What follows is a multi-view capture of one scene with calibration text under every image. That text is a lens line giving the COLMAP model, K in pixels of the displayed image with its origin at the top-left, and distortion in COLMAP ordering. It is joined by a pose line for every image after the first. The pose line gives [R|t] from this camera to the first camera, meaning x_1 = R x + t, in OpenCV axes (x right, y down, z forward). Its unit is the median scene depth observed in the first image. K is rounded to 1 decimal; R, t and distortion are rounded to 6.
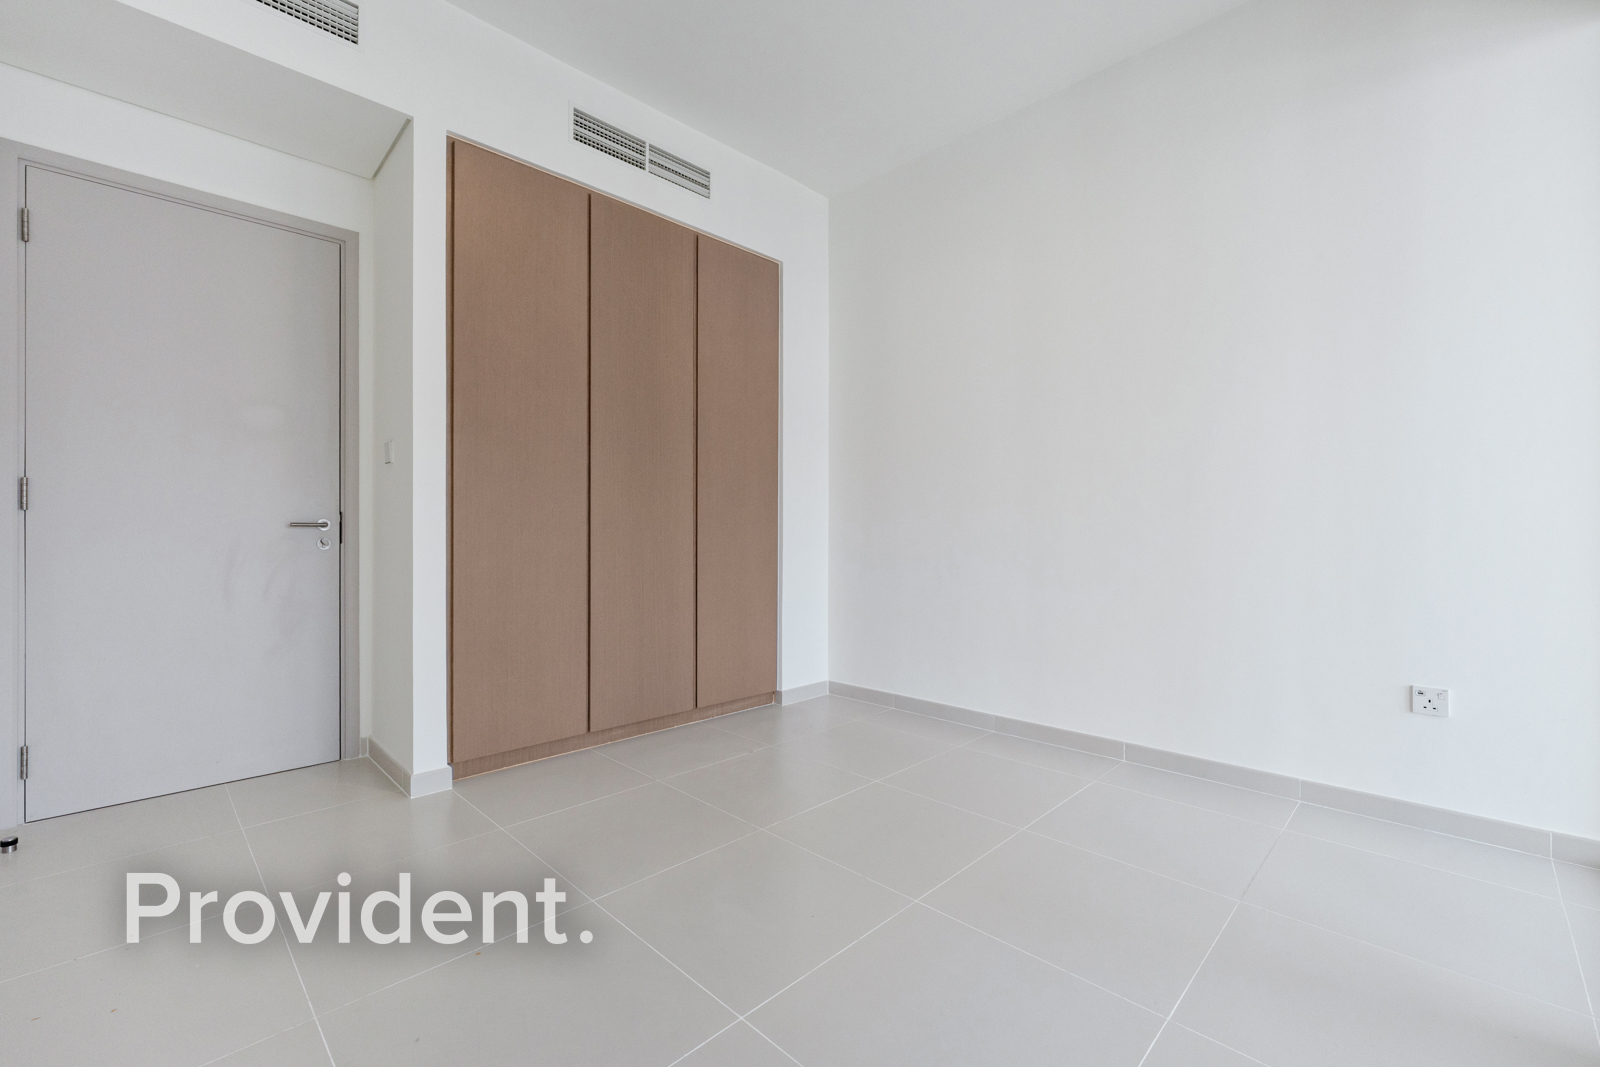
lens RADIAL K [[674.5, 0, 803.7], [0, 674.5, 530.7], [0, 0, 1]] dist [0.003167, 0.000302]
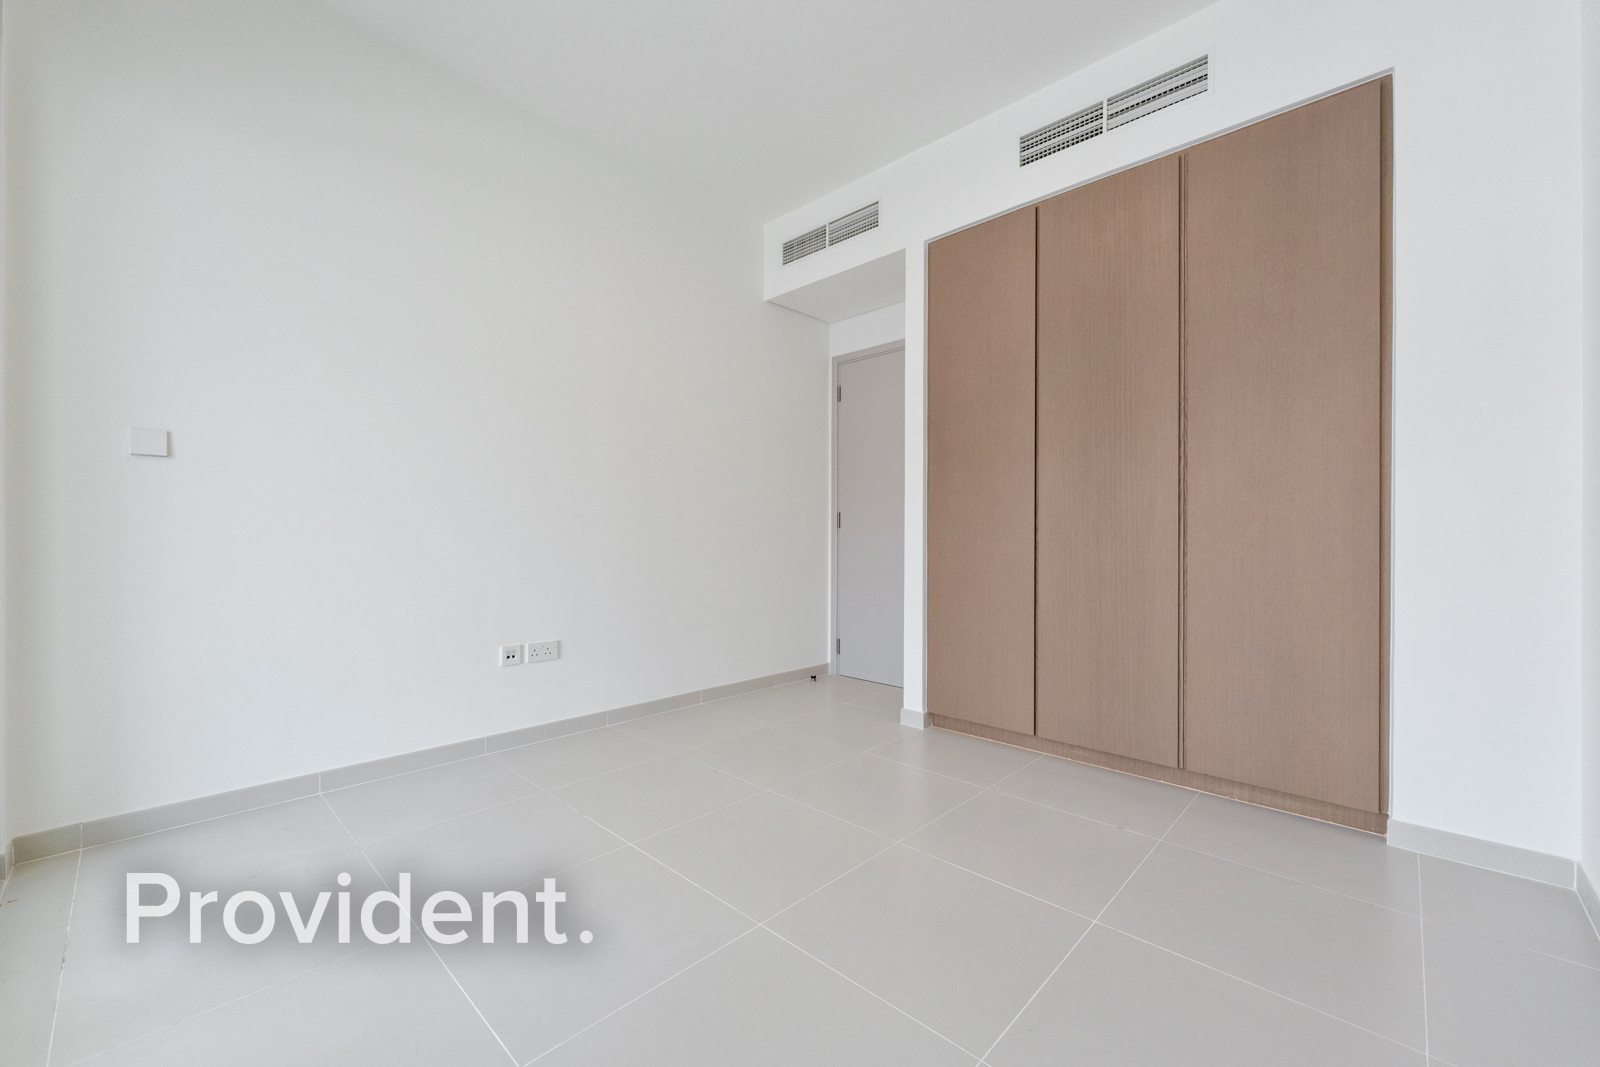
lens RADIAL K [[651.0, 0, 811.0], [0, 651.0, 536.8], [0, 0, 1]] dist [-0.001320, -0.000119]
pose [[0.019663, -0.000550, -0.999807, 0.637943], [-0.001501, 0.999999, -0.000580, -0.000658], [0.999806, 0.001512, 0.019662, 0.623318]]
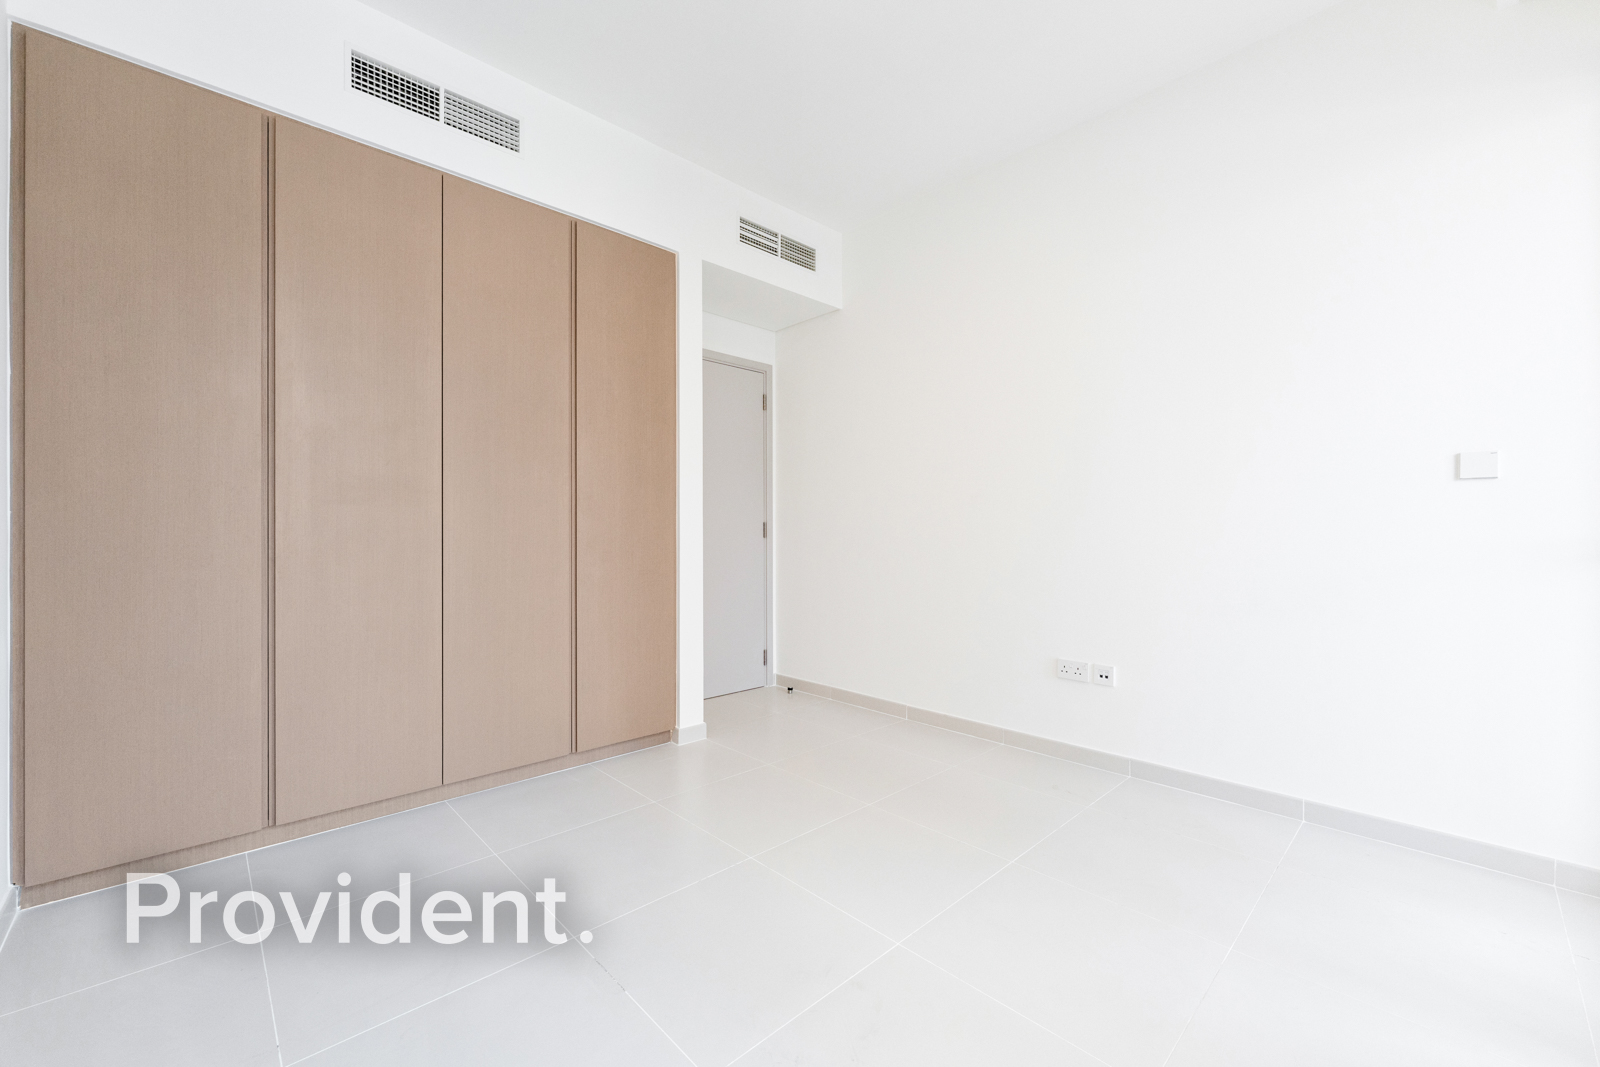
lens RADIAL K [[651.0, 0, 807.5], [0, 651.0, 536.3], [0, 0, 1]] dist [-0.001320, -0.000119]
pose [[0.999832, -0.016548, -0.007913, 0.177836], [0.016433, 0.999762, -0.014345, -0.001967], [0.008148, 0.014212, 0.999866, 0.168382]]
